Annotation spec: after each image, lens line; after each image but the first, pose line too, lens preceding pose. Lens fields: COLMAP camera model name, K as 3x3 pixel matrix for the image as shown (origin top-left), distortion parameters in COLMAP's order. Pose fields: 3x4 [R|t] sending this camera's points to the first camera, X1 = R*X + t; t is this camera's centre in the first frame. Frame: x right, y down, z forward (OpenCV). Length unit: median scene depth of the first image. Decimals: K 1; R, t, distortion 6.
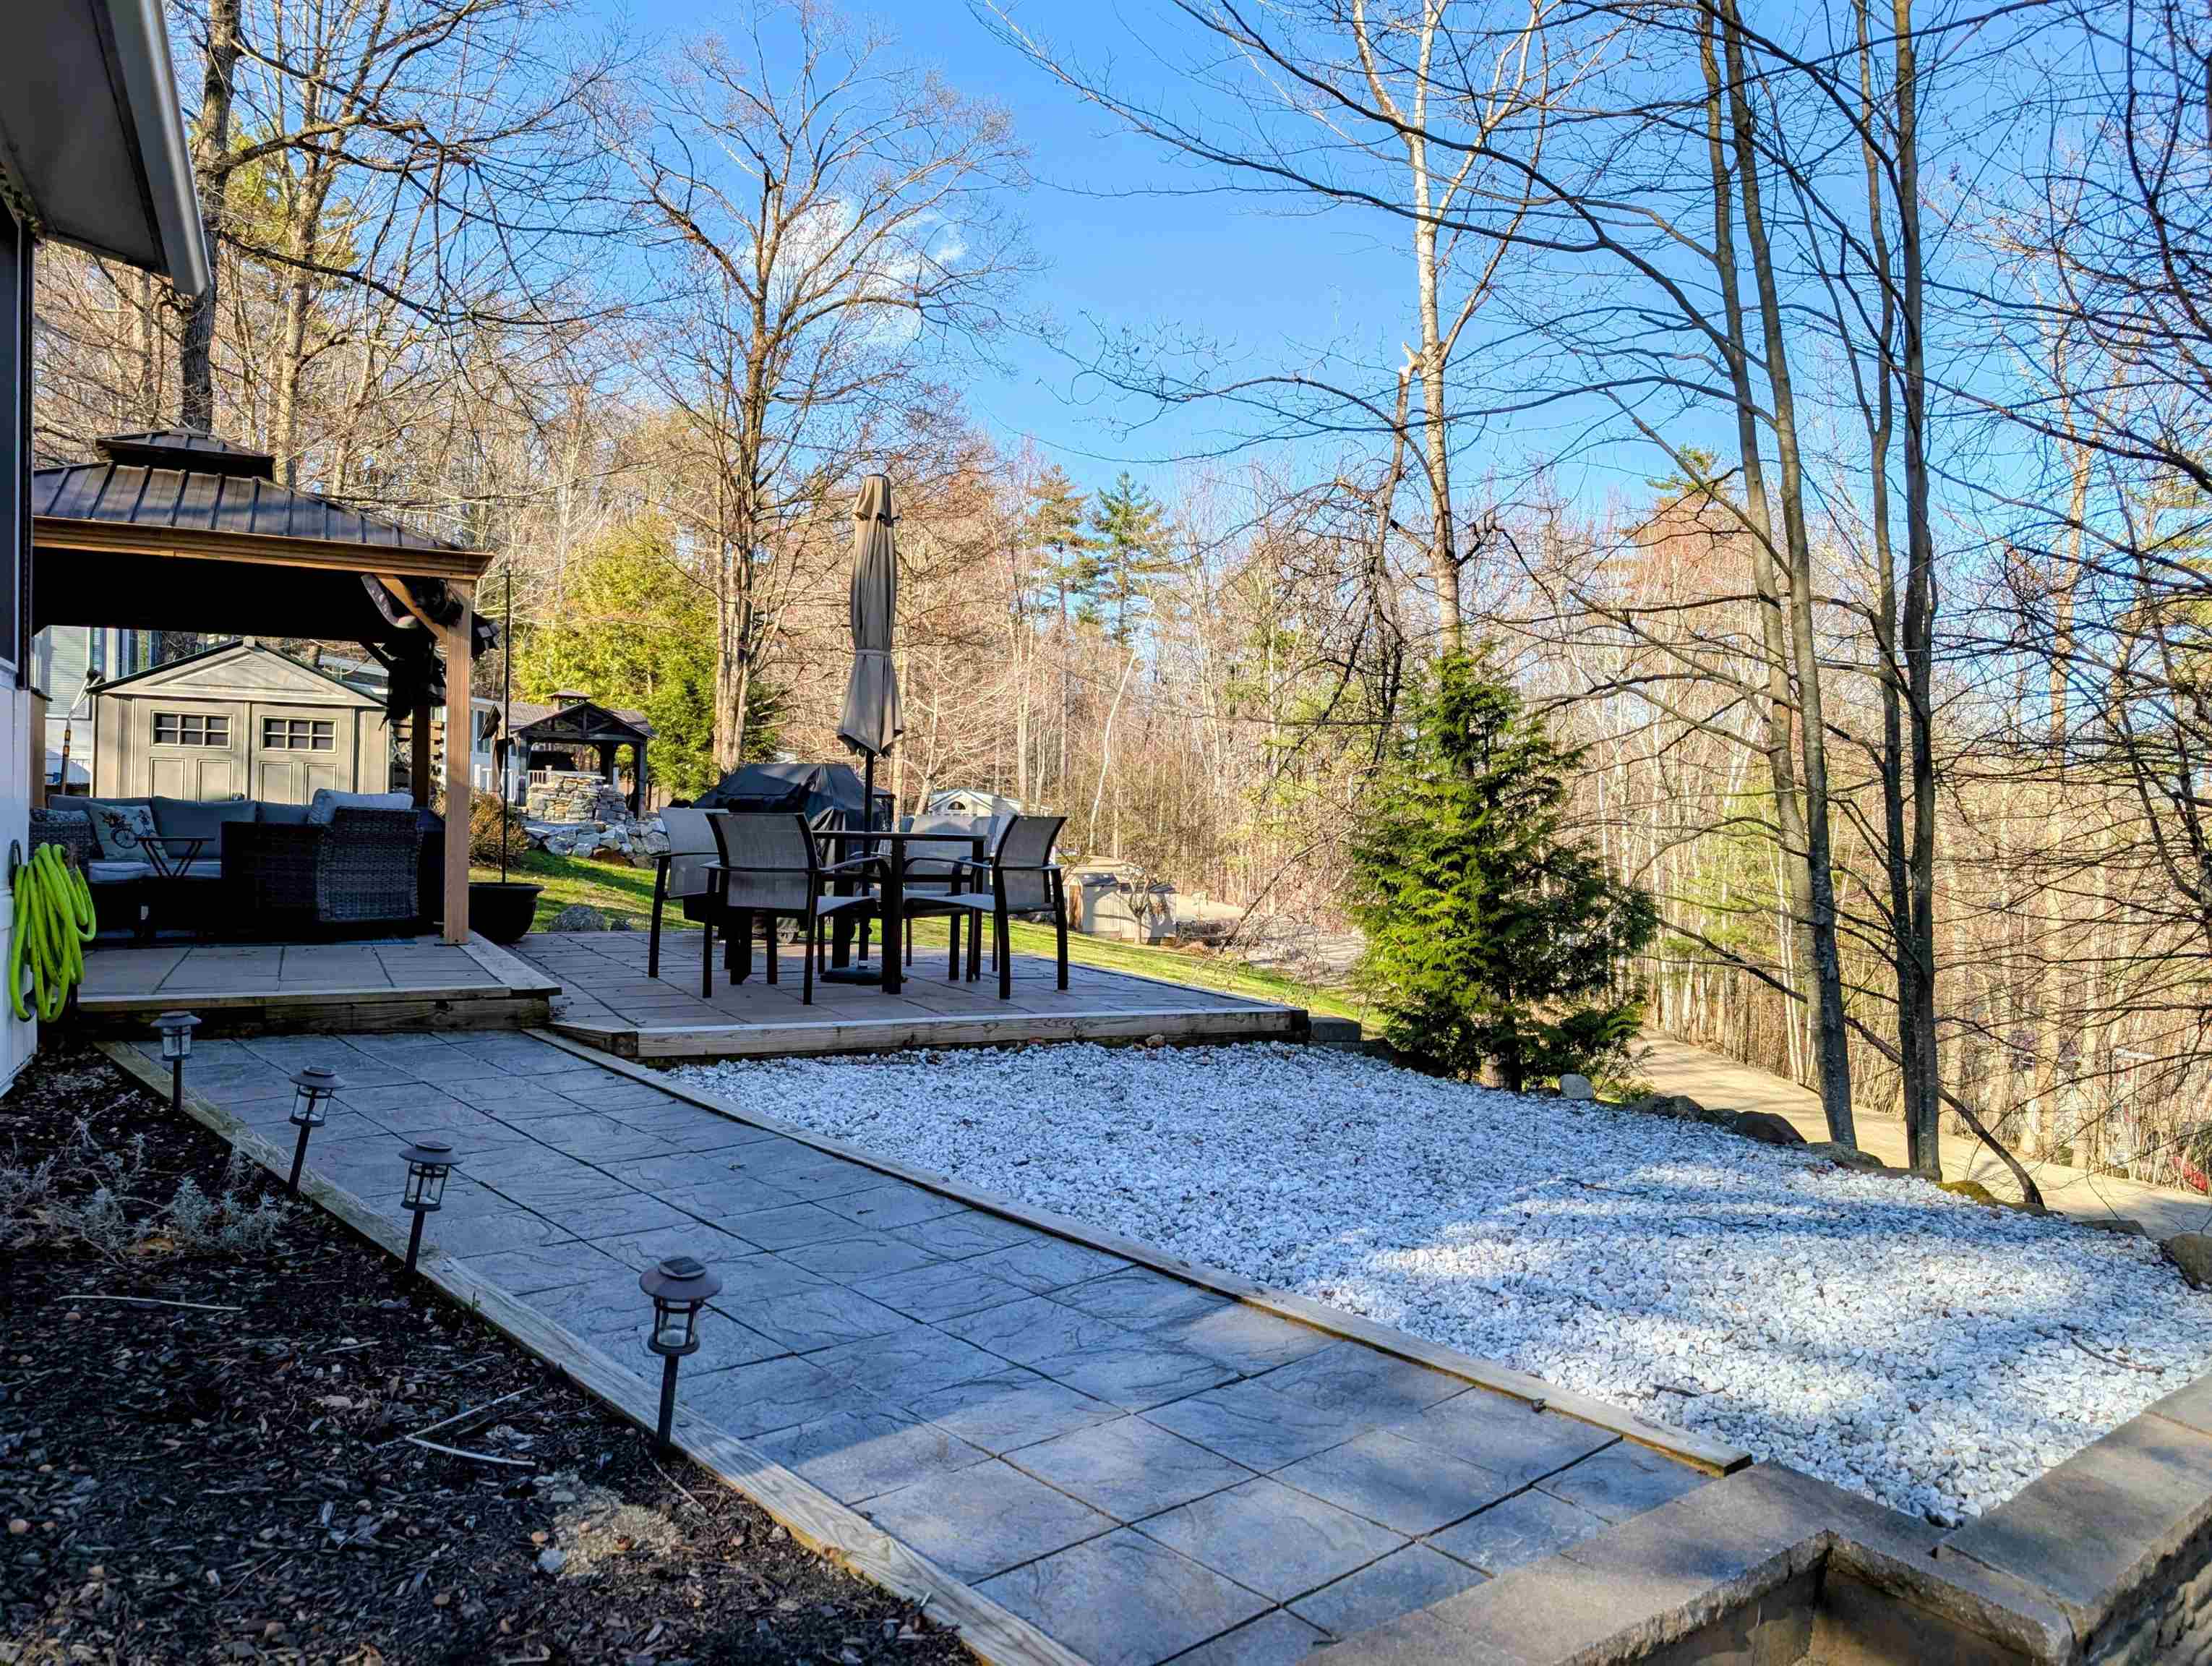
lens RADIAL K [[1571.8, 0, 1100.9], [0, 1571.8, 806.3], [0, 0, 1]] dist [0.010299, -0.007122]
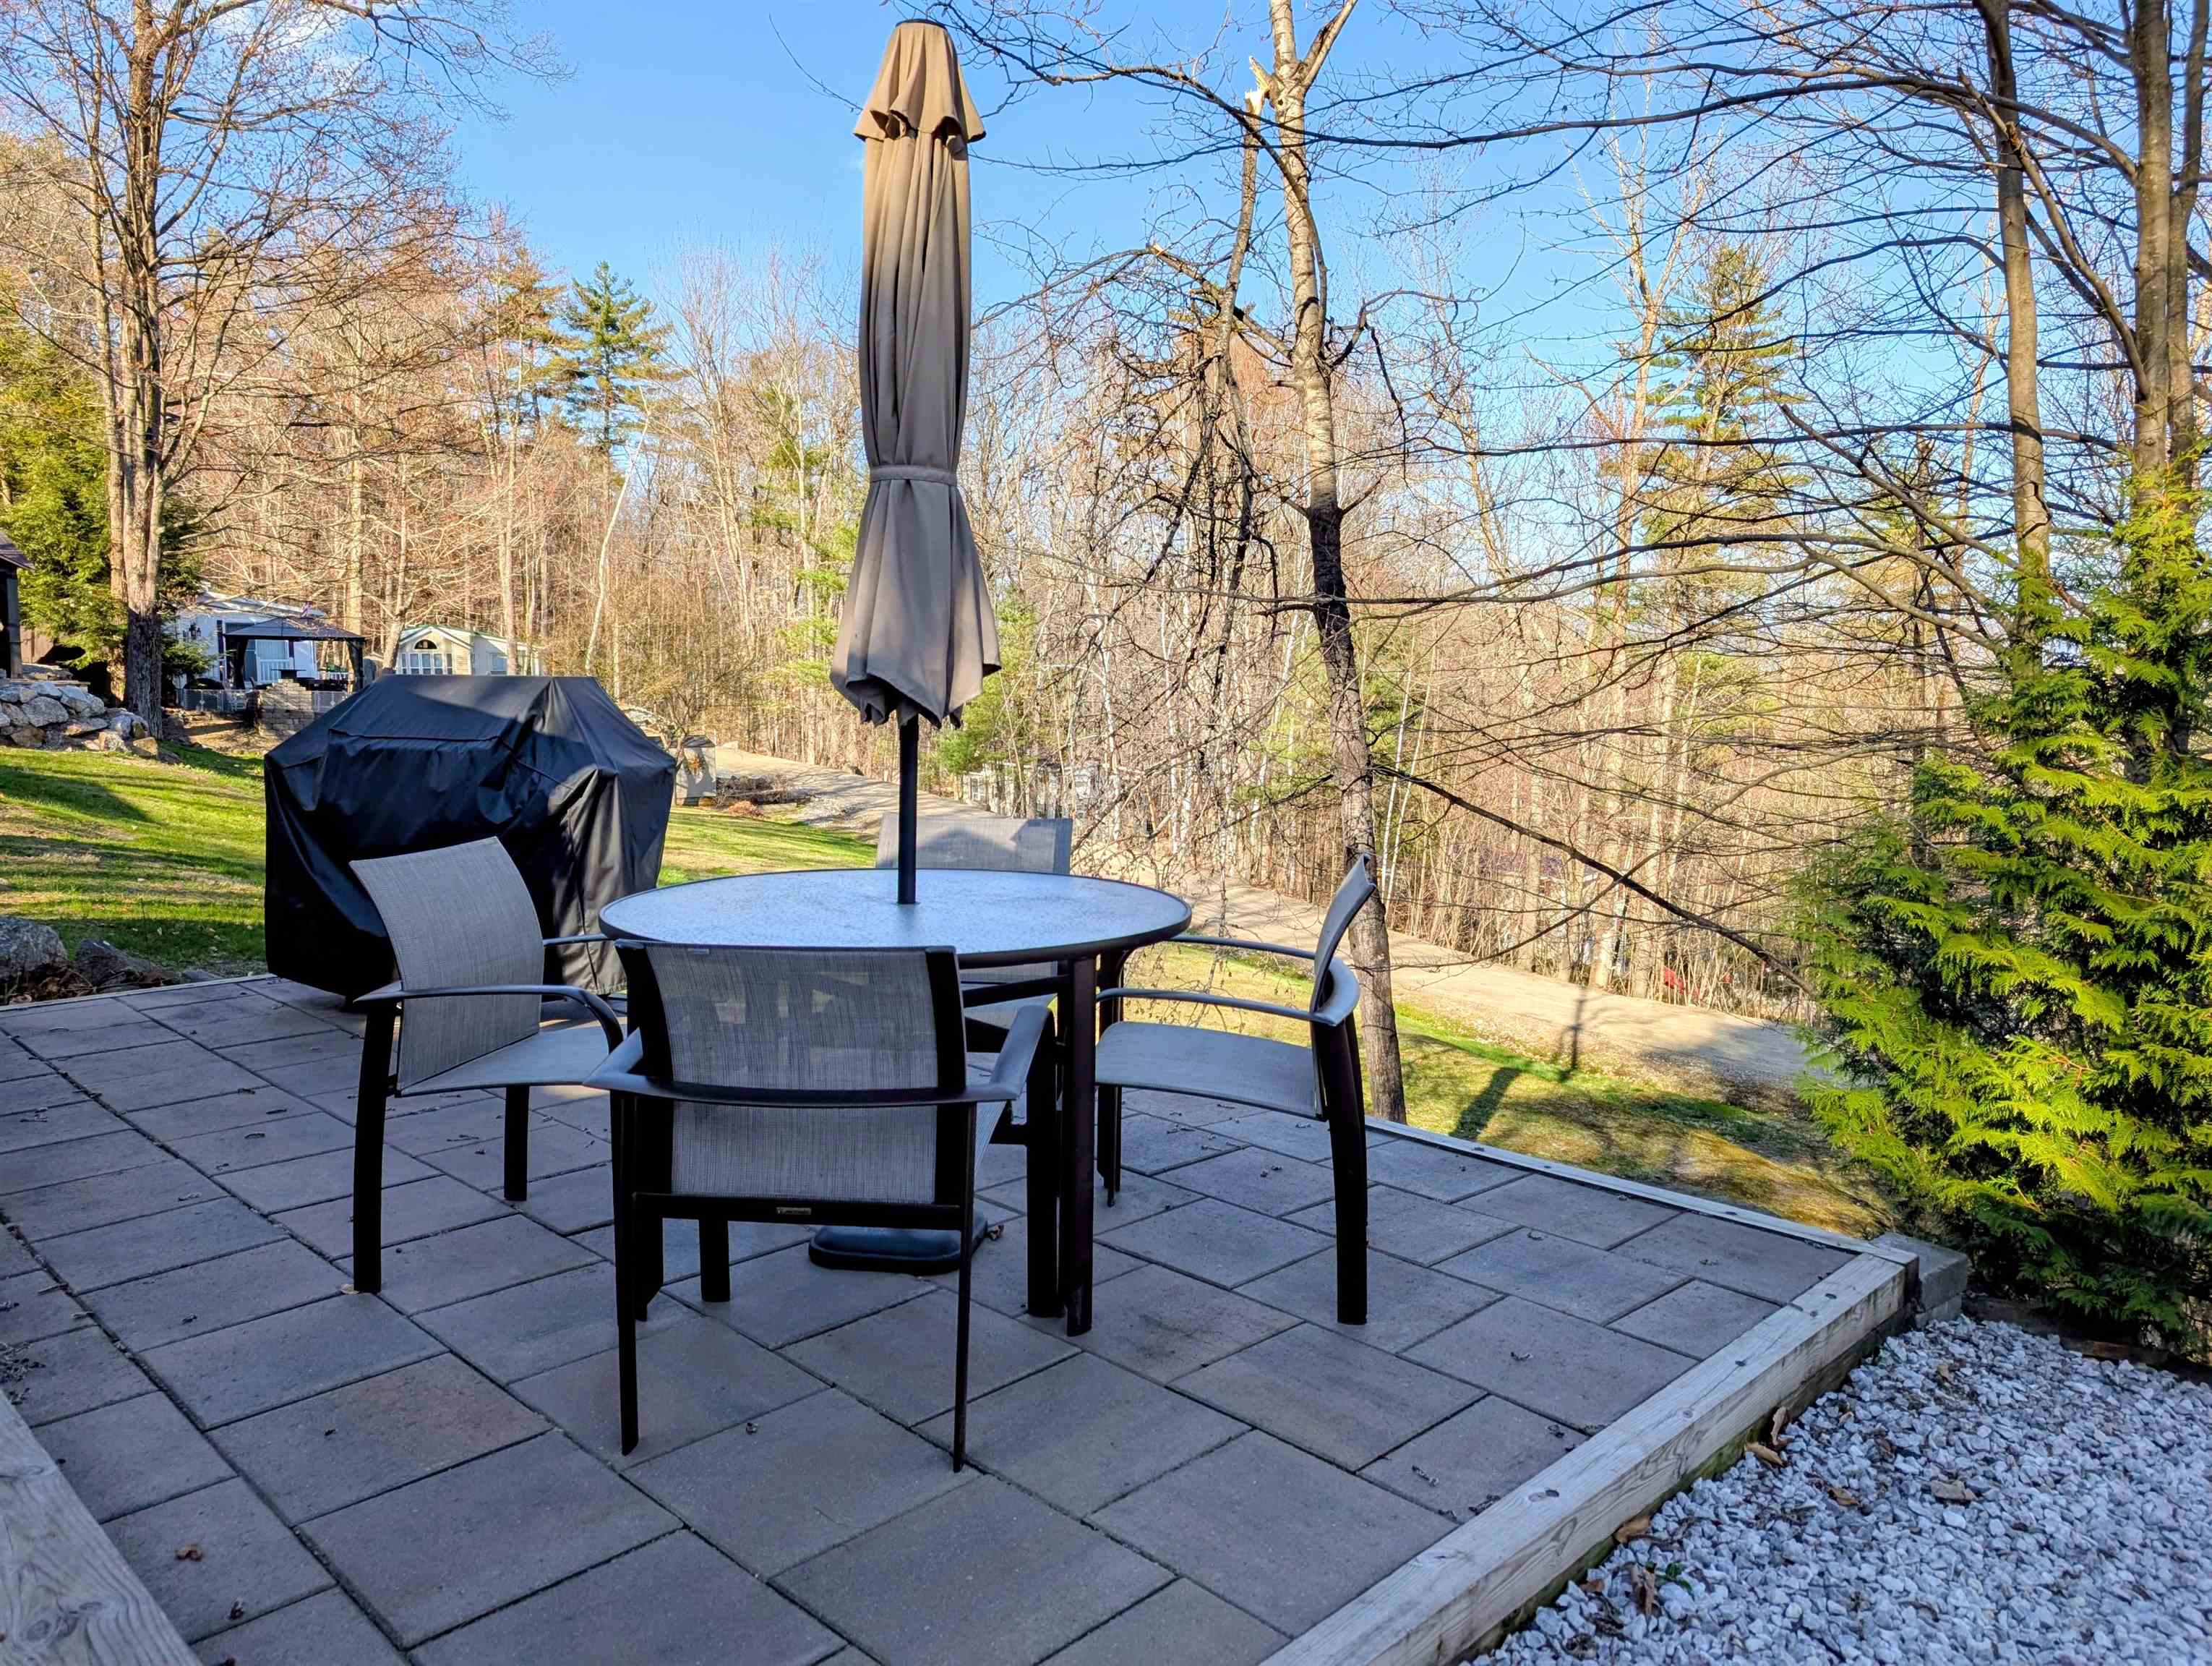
lens RADIAL K [[1571.8, 0, 1100.9], [0, 1571.8, 806.3], [0, 0, 1]] dist [0.010299, -0.007122]
pose [[0.945274, -0.037929, 0.324065, -0.044368], [0.002306, 0.993972, 0.109610, -0.010528], [-0.326269, -0.102865, 0.939664, 0.107712]]
